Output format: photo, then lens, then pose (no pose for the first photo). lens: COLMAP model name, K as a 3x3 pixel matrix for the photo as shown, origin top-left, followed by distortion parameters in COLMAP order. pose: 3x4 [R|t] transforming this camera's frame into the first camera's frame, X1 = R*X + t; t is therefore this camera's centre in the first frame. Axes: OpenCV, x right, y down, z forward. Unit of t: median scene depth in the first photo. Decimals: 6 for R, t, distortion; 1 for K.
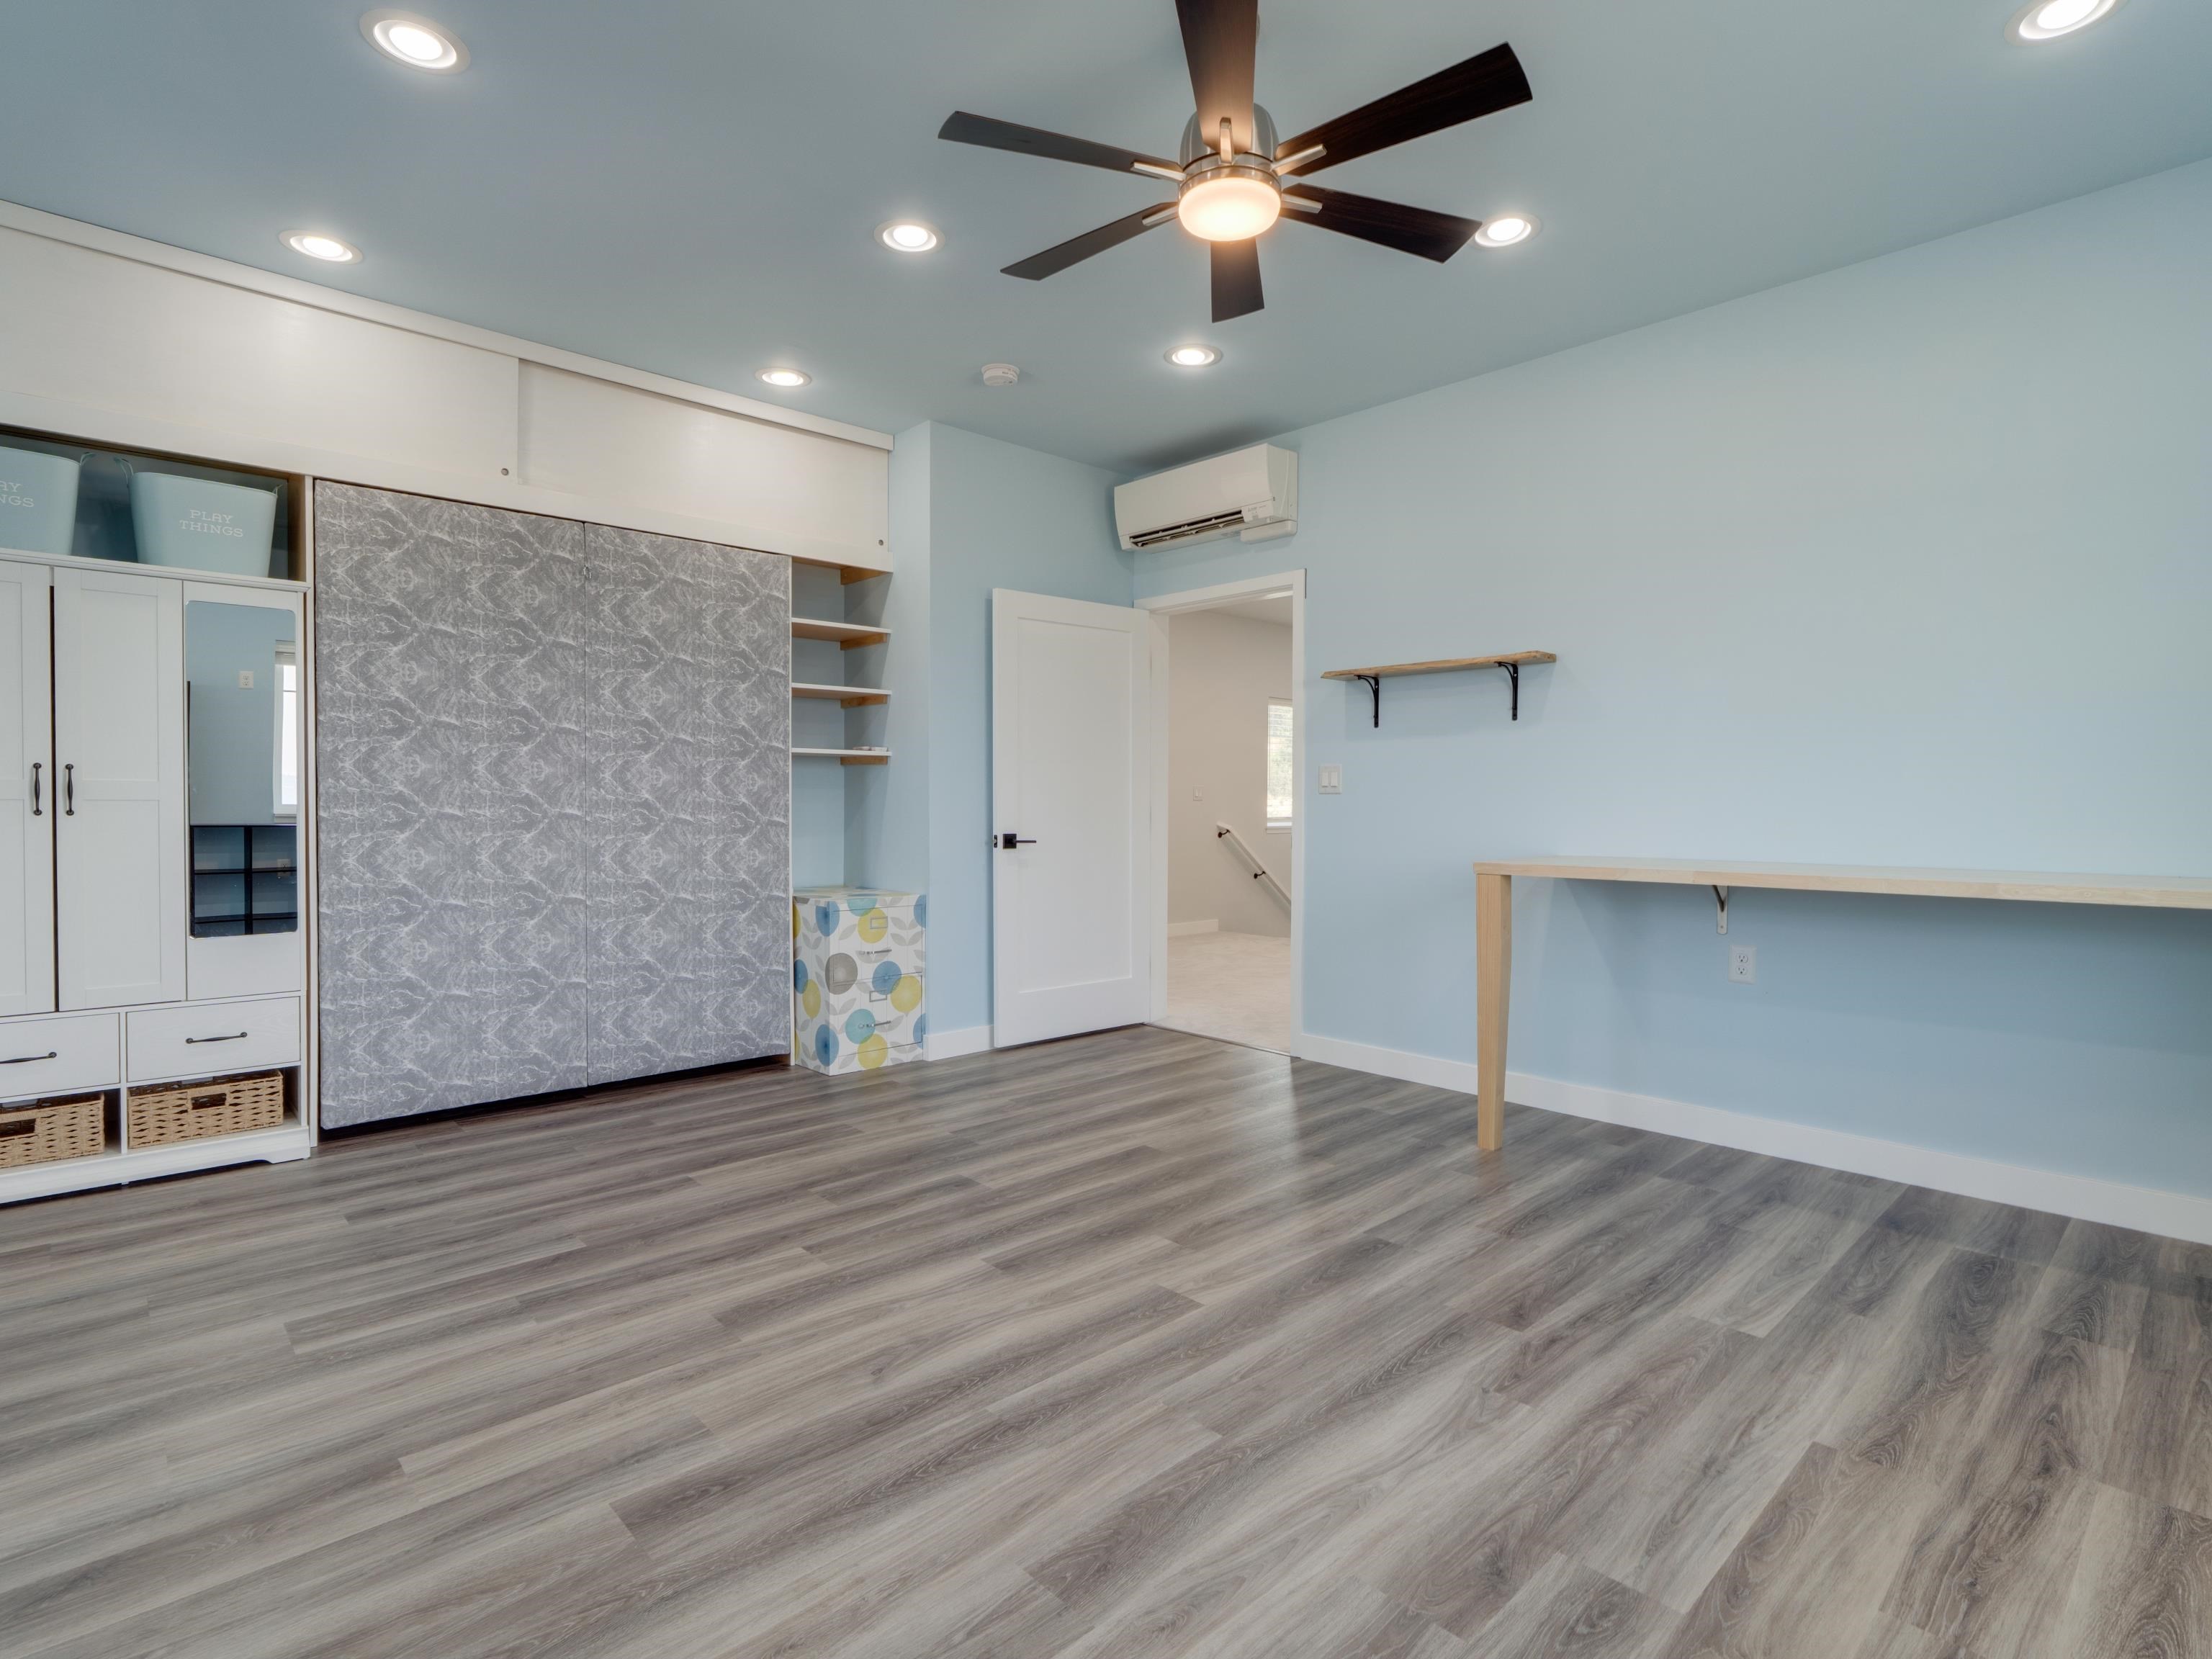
lens RADIAL K [[1110.6, 0, 1105.4], [0, 1110.6, 820.8], [0, 0, 1]] dist [-0.001684, 0.000088]
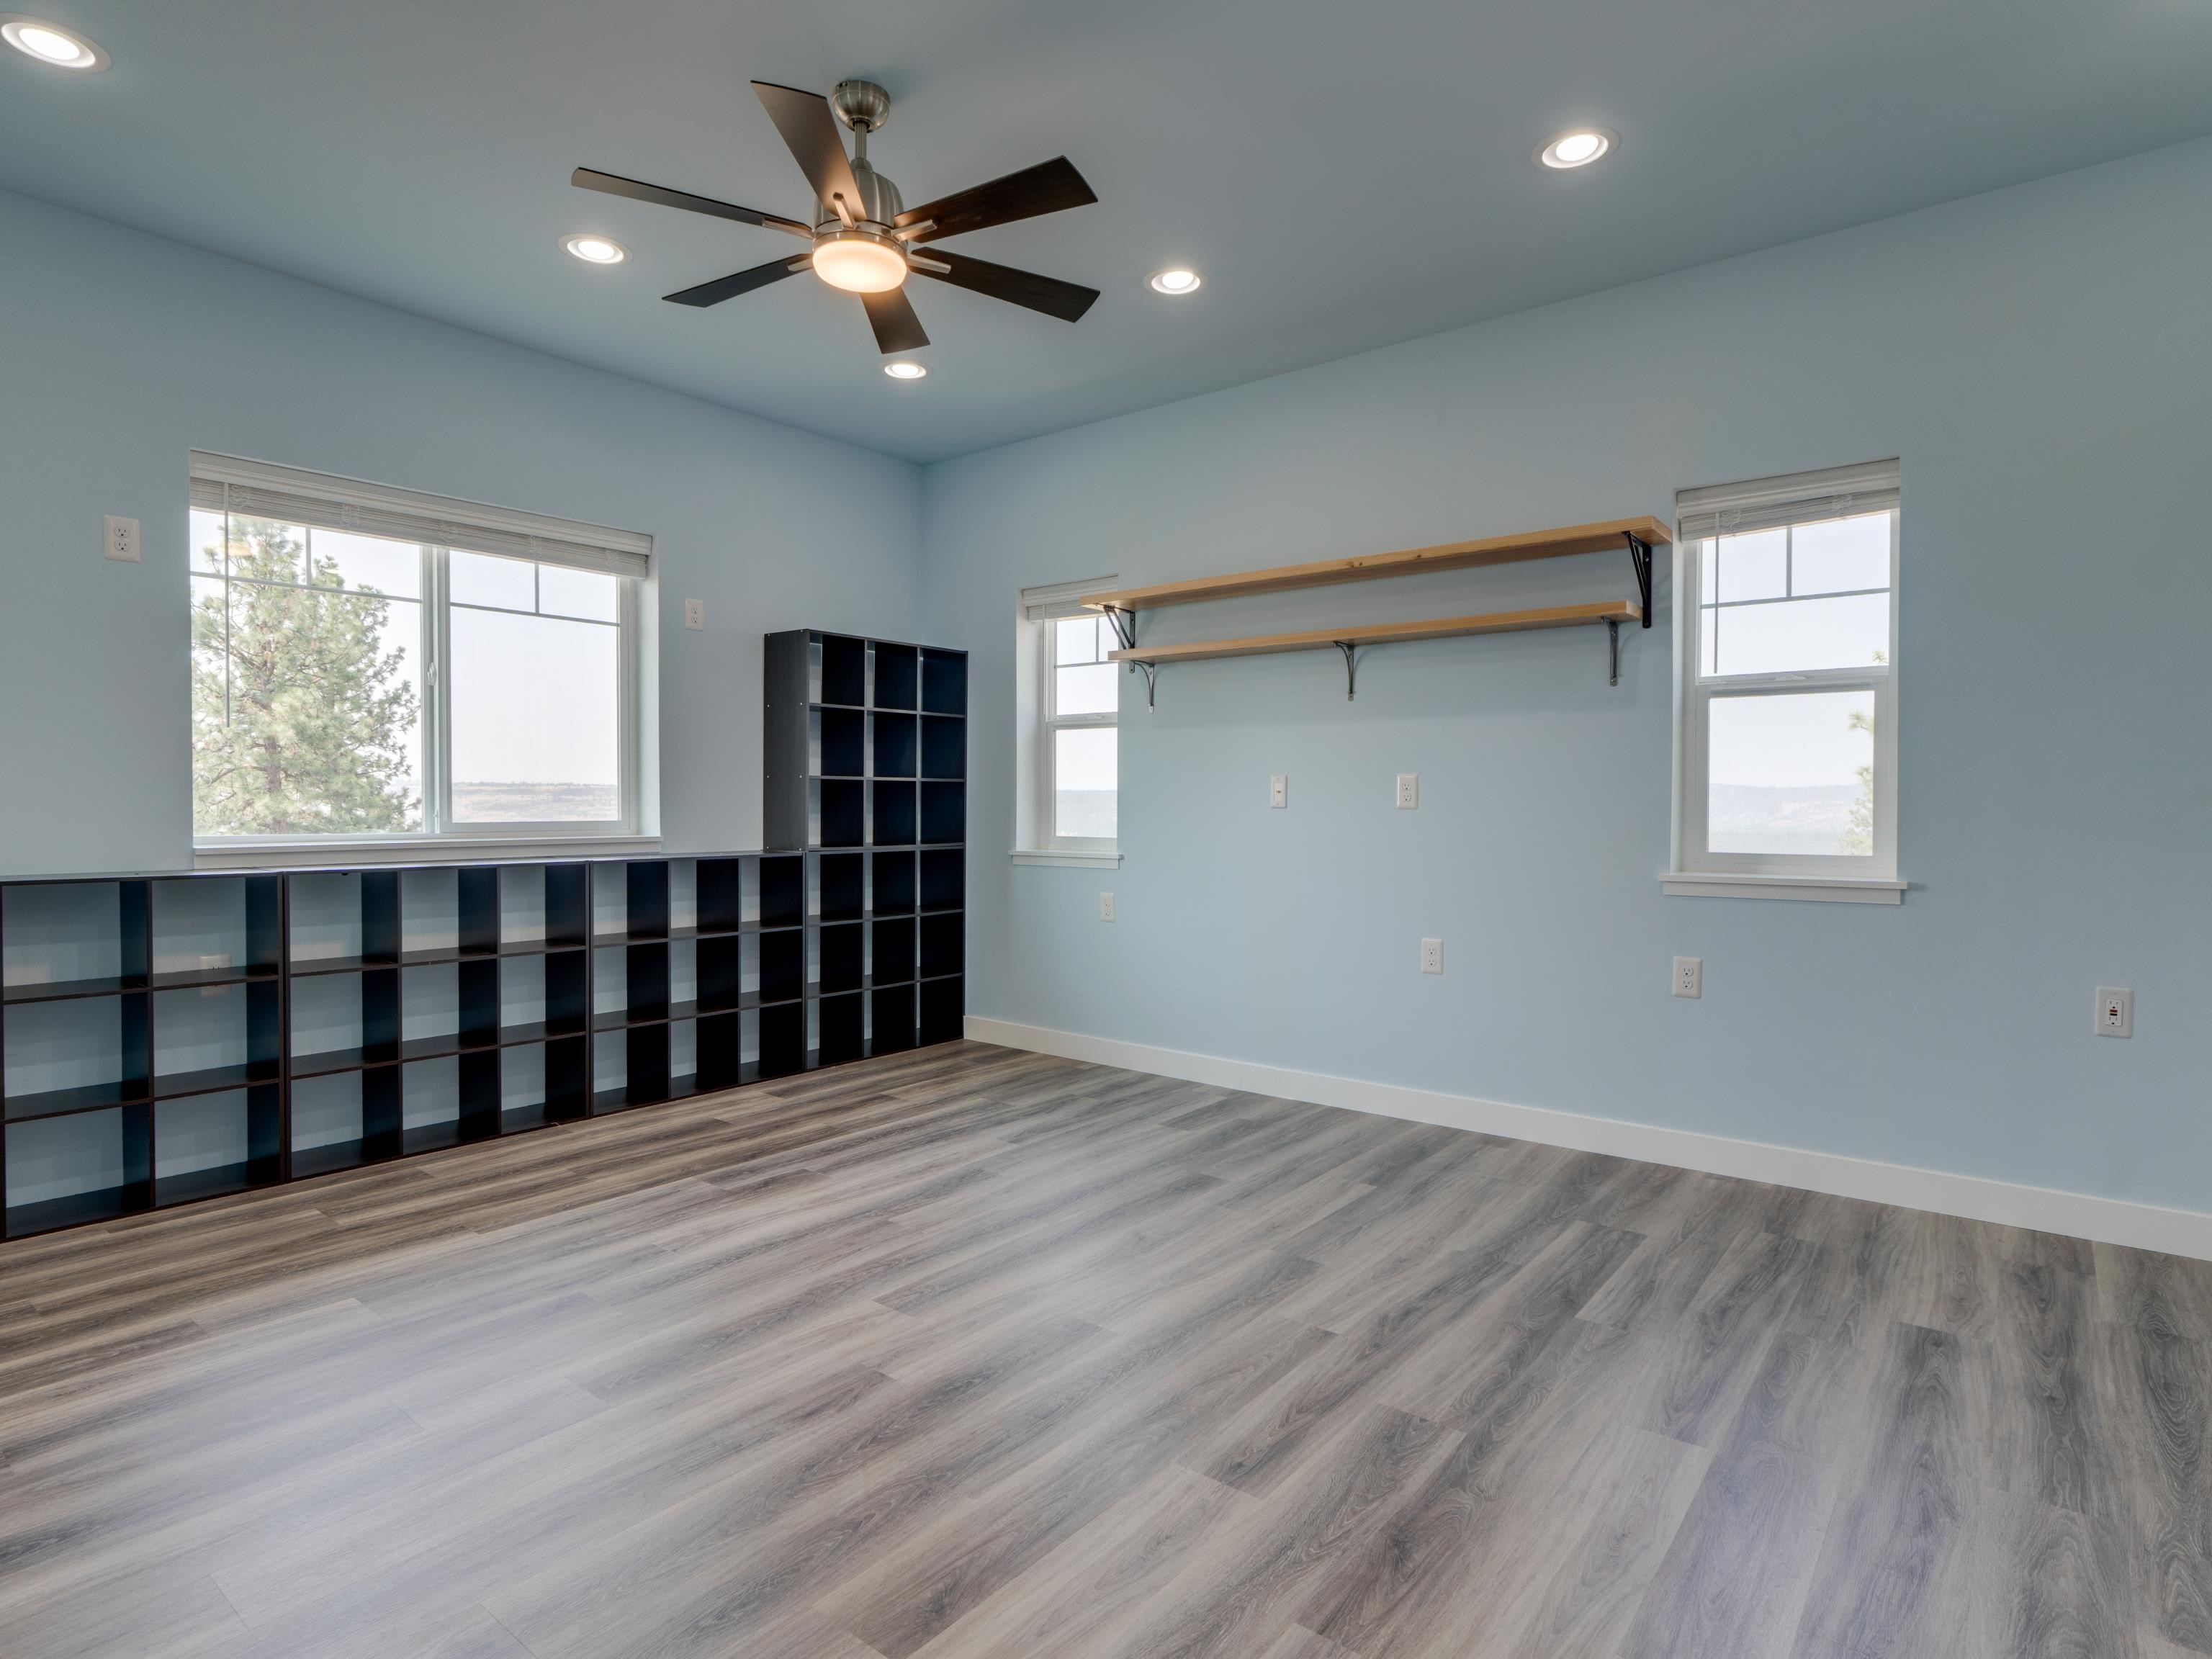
lens RADIAL K [[1110.6, 0, 1107.3], [0, 1110.6, 827.0], [0, 0, 1]] dist [-0.001684, 0.000088]
pose [[-0.988382, -0.002362, -0.151973, 0.031795], [-0.007929, 0.999319, 0.036036, -0.033043], [0.151785, 0.036822, -0.987727, 2.025180]]
